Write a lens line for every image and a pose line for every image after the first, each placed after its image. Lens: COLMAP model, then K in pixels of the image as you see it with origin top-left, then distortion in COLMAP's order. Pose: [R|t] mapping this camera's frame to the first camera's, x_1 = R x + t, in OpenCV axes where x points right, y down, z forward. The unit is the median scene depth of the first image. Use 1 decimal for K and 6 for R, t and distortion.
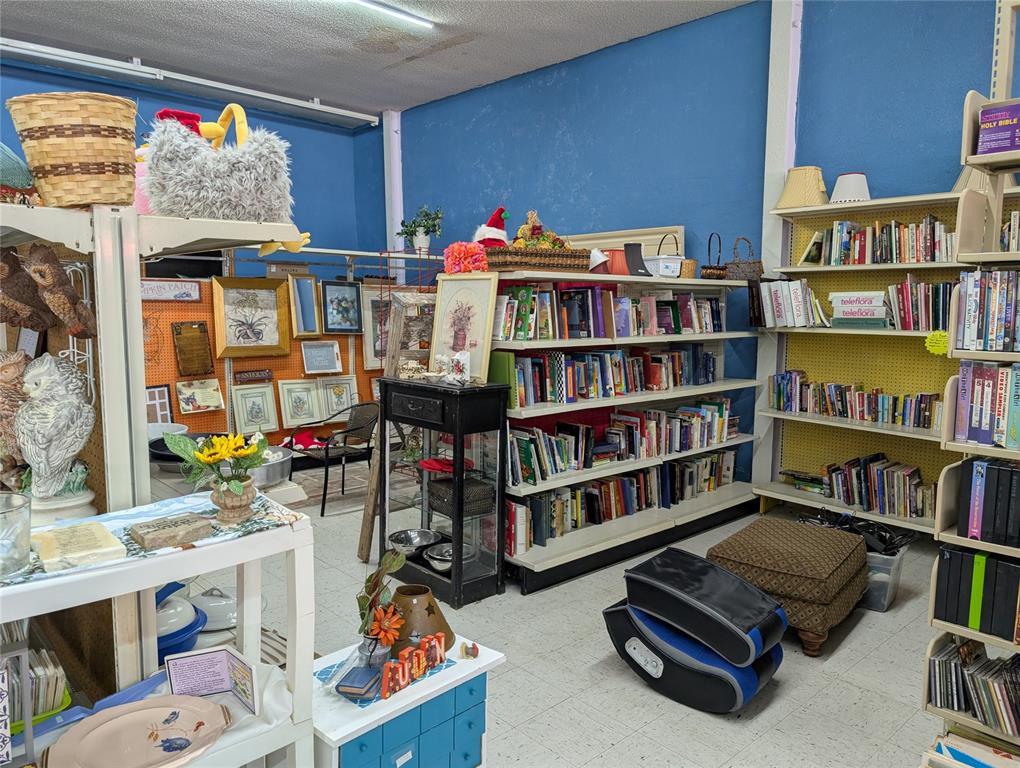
lens RADIAL K [[717.4, 0, 508.7], [0, 717.4, 382.9], [0, 0, 1]] dist [0.027646, -0.016727]
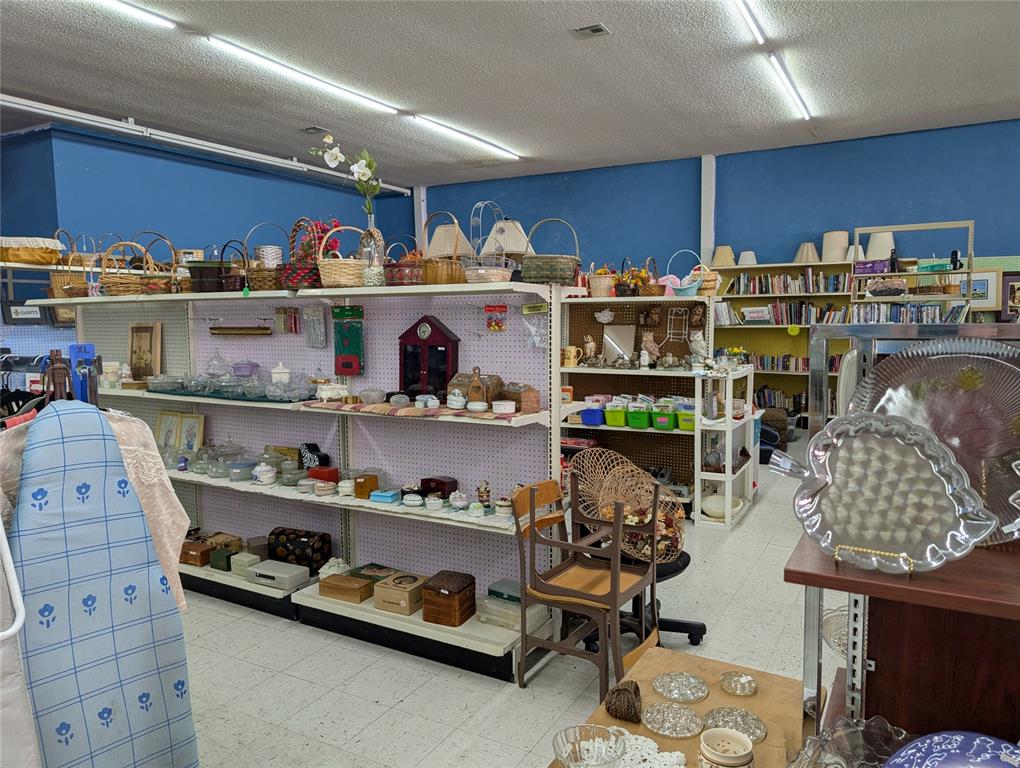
lens RADIAL K [[717.4, 0, 508.9], [0, 717.4, 380.8], [0, 0, 1]] dist [0.027646, -0.016727]
pose [[0.948358, -0.053416, 0.312671, -0.819557], [0.059998, 0.998133, -0.011461, 0.064164], [-0.311475, 0.029628, 0.949792, -0.721286]]
